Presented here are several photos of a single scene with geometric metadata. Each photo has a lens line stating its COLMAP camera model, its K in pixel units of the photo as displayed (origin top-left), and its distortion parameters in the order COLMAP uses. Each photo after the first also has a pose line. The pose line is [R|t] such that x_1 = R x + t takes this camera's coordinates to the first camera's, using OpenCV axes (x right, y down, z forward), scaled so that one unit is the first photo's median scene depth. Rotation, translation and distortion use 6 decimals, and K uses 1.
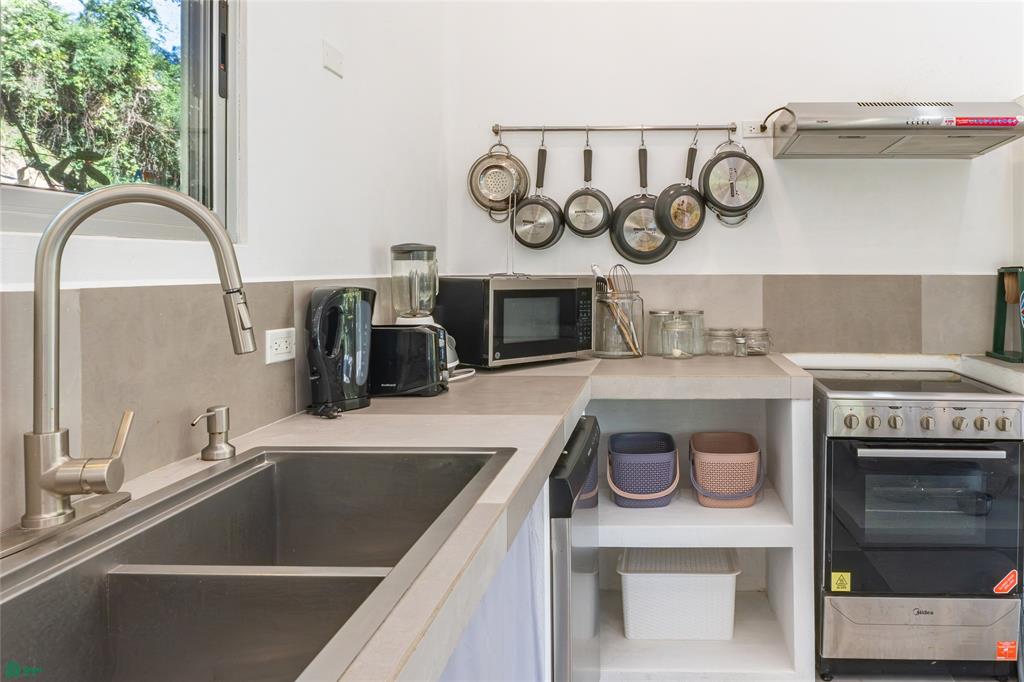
lens RADIAL K [[748.1, 0, 636.0], [0, 748.1, 276.5], [0, 0, 1]] dist [-0.019314, -0.001043]
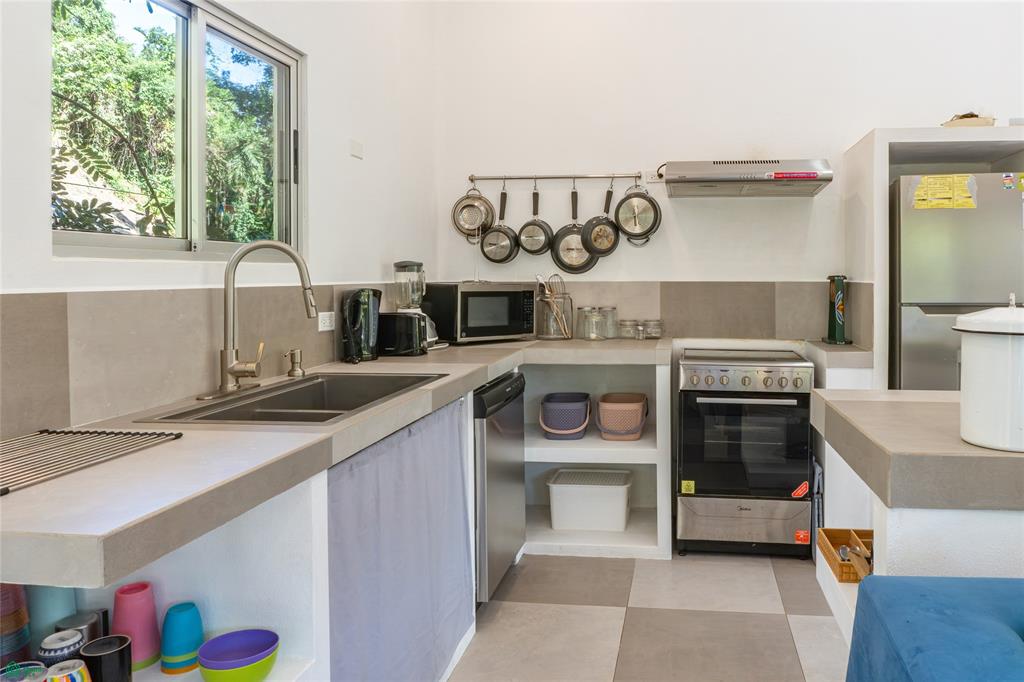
lens RADIAL K [[748.1, 0, 605.7], [0, 748.1, 288.9], [0, 0, 1]] dist [-0.019314, -0.001043]
pose [[0.996999, 0.001182, -0.077410, 0.181783], [-0.000649, 0.999976, 0.006913, 0.001858], [0.077416, -0.006842, 0.996975, -0.405116]]
